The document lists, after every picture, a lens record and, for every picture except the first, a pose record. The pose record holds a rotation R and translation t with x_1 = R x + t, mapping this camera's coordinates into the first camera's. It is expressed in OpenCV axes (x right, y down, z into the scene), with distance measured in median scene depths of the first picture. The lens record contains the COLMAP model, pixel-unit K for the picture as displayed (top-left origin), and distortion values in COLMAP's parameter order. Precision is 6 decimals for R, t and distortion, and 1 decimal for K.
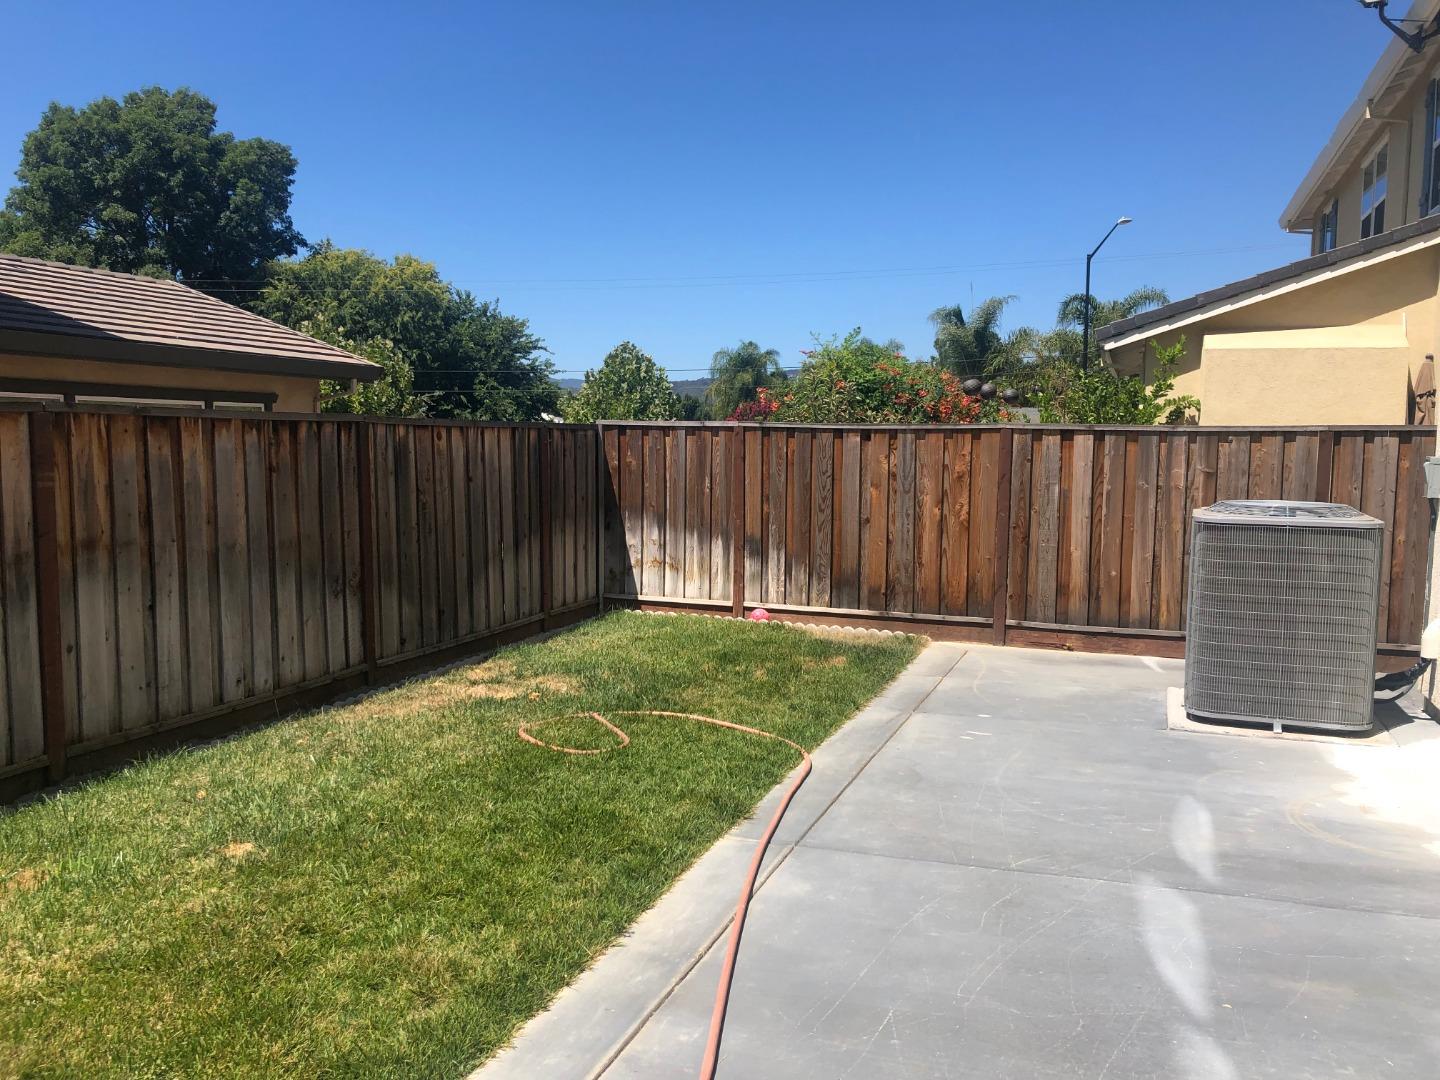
lens RADIAL K [[1165.4, 0, 715.3], [0, 1165.4, 530.6], [0, 0, 1]] dist [0.011450, 0.001411]
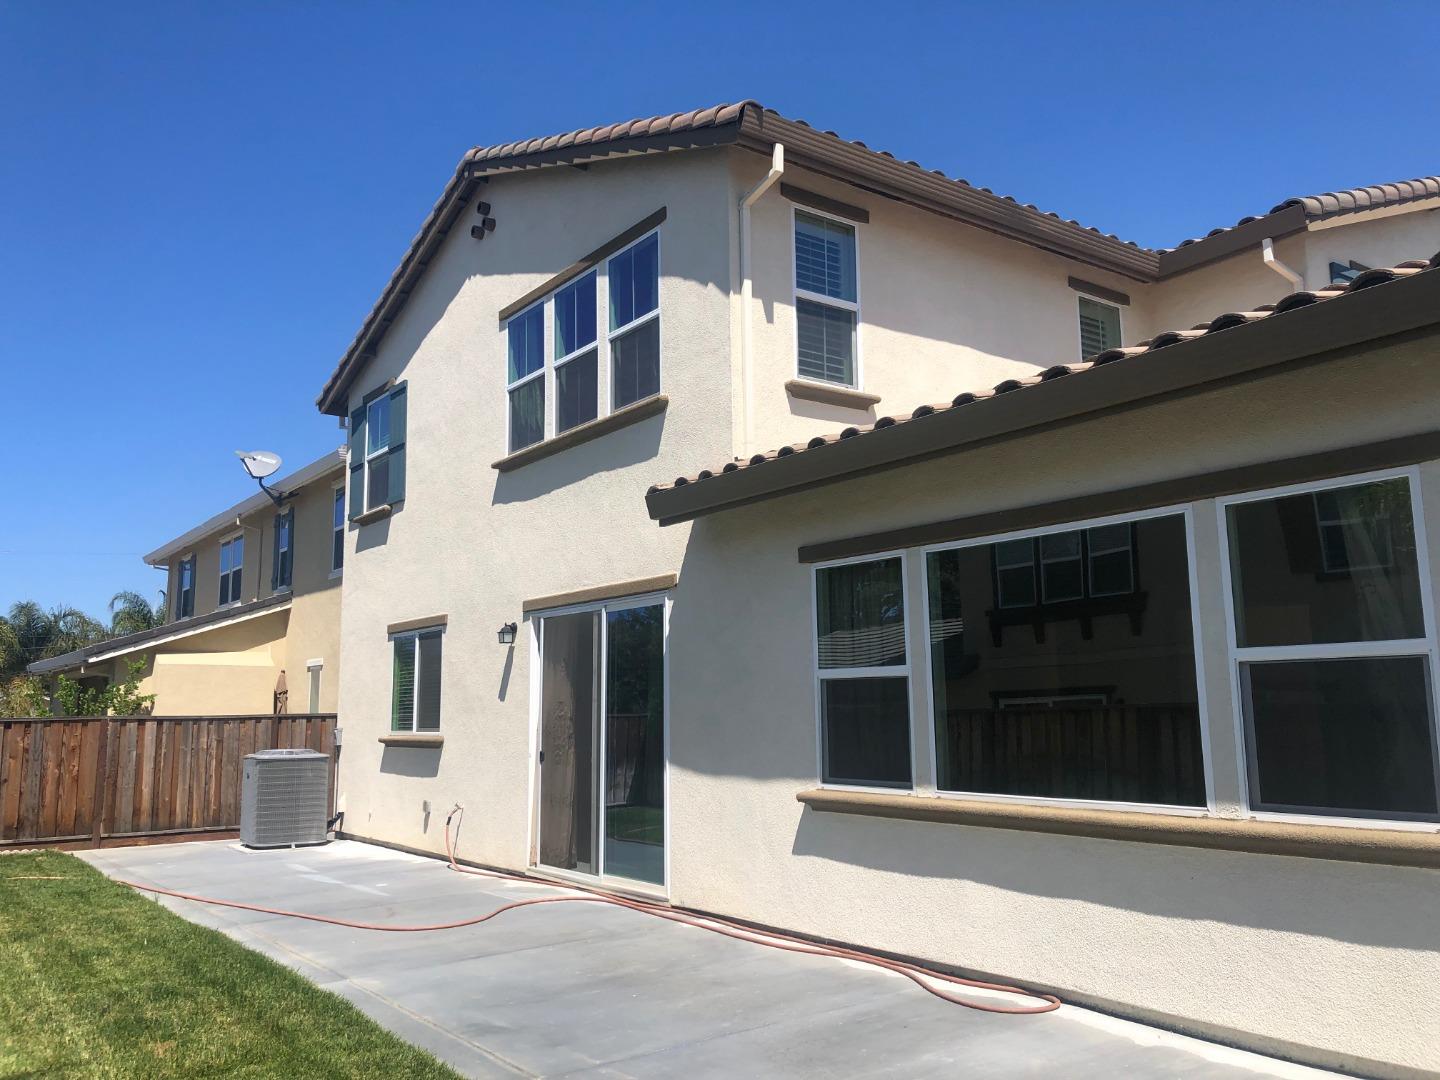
lens RADIAL K [[1165.4, 0, 719.4], [0, 1165.4, 532.9], [0, 0, 1]] dist [0.011450, 0.001411]
pose [[0.547814, 0.109040, 0.829464, -0.707306], [0.085073, 0.979069, -0.184893, 0.039112], [-0.832264, 0.171852, 0.527071, -0.702077]]
